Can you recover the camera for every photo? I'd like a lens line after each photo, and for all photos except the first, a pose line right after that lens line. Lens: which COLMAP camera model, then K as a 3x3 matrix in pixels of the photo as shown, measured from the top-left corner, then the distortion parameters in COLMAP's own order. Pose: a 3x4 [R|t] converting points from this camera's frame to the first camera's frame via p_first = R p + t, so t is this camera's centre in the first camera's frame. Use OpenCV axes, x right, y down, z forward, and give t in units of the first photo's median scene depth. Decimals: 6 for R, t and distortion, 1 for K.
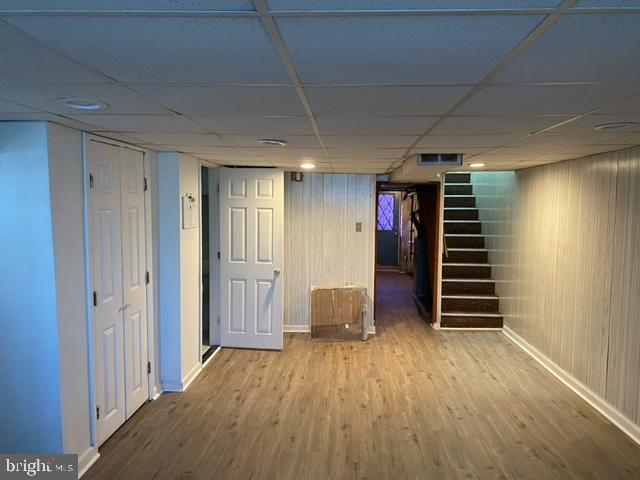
lens RADIAL K [[490.8, 0, 320.7], [0, 490.8, 236.7], [0, 0, 1]] dist [0.080474, -0.066285]
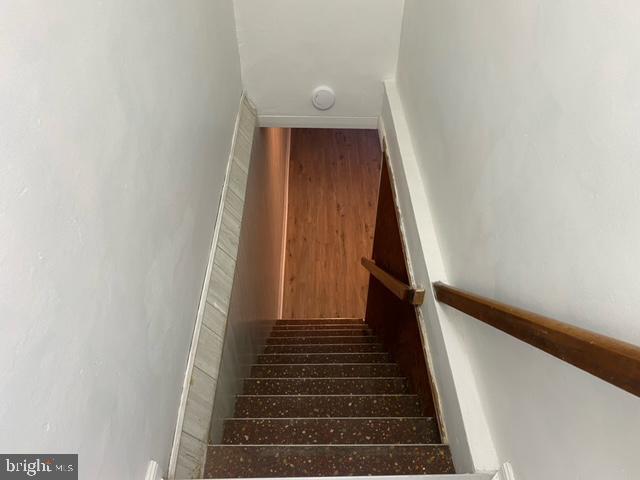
lens RADIAL K [[490.8, 0, 320.7], [0, 490.8, 236.7], [0, 0, 1]] dist [0.080474, -0.066285]
pose [[-0.997809, 0.039059, -0.053397, 0.460842], [-0.013527, 0.669613, 0.742587, -0.578367], [0.064760, 0.741682, -0.667618, 1.875830]]
